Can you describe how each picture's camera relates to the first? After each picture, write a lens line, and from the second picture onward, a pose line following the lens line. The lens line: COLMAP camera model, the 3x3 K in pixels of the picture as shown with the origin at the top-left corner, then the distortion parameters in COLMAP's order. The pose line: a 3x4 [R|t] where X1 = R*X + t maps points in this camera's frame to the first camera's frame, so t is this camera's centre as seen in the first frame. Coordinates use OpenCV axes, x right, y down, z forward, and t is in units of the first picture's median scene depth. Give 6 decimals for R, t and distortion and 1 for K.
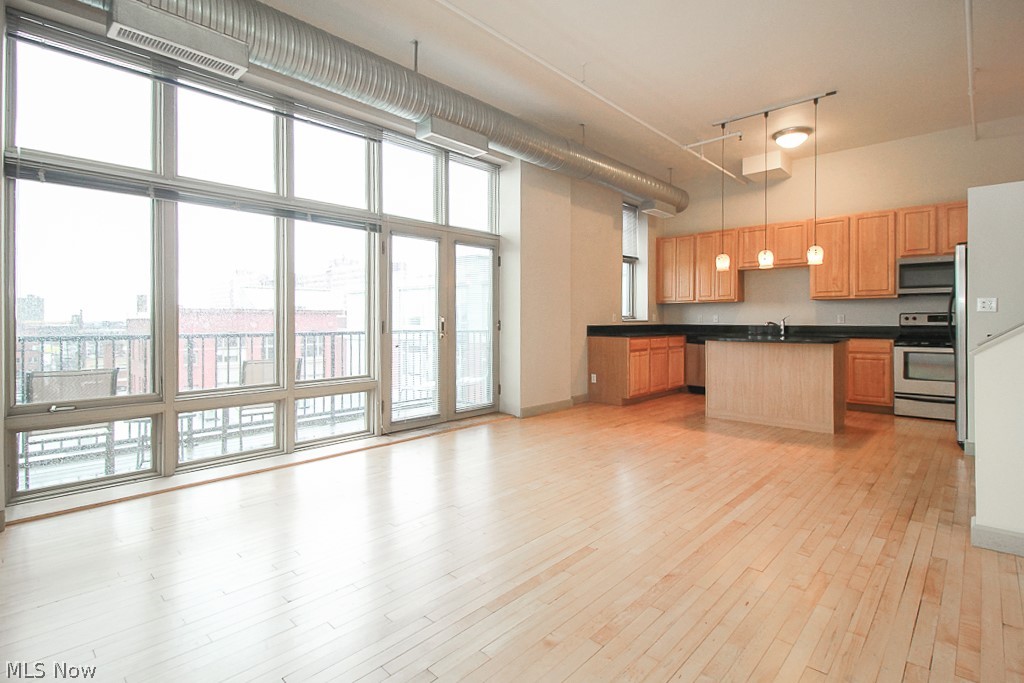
lens RADIAL K [[486.0, 0, 501.0], [0, 486.0, 325.4], [0, 0, 1]] dist [0.018173, -0.012558]
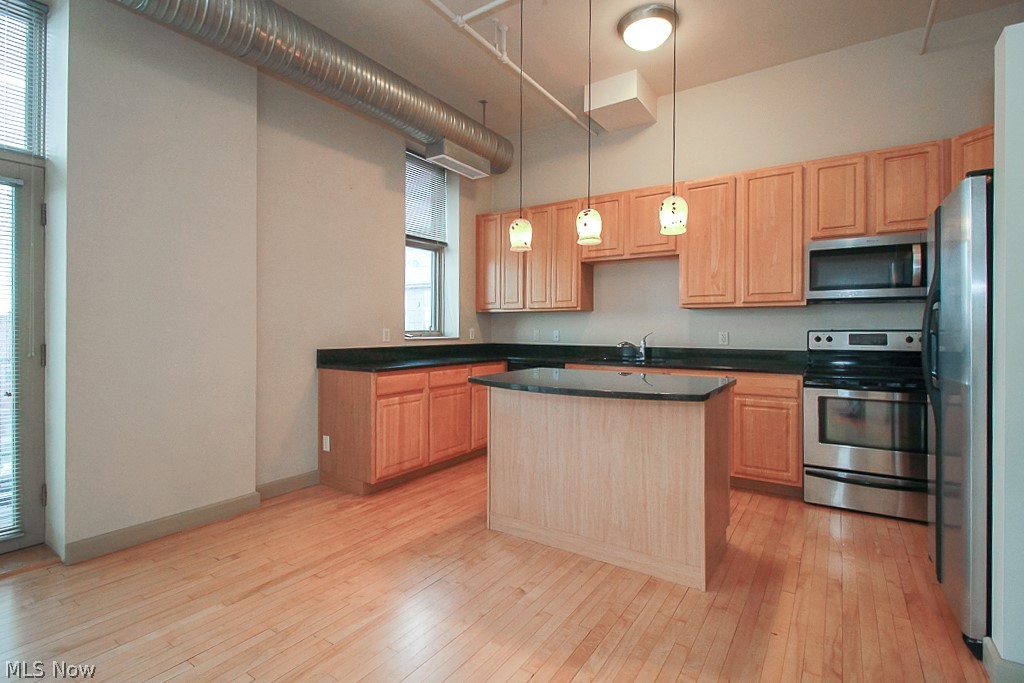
lens RADIAL K [[486.0, 0, 493.1], [0, 486.0, 336.1], [0, 0, 1]] dist [0.018173, -0.012558]
pose [[0.987225, 0.001245, 0.159329, 0.308130], [-0.001585, 0.999997, 0.002005, -0.017769], [-0.159326, -0.002232, 0.987223, 0.434408]]
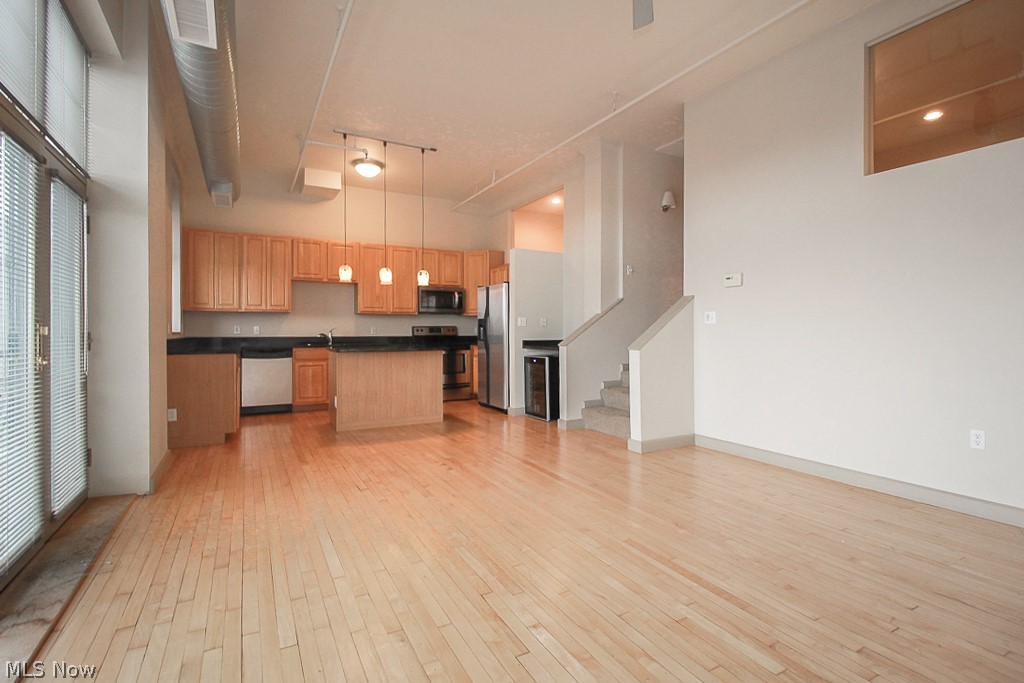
lens RADIAL K [[486.0, 0, 509.7], [0, 486.0, 331.3], [0, 0, 1]] dist [0.018173, -0.012558]
pose [[0.311420, 0.000515, 0.950272, -0.347235], [0.012581, 0.999910, -0.004665, -0.001829], [-0.950189, 0.013409, 0.311385, 0.338855]]
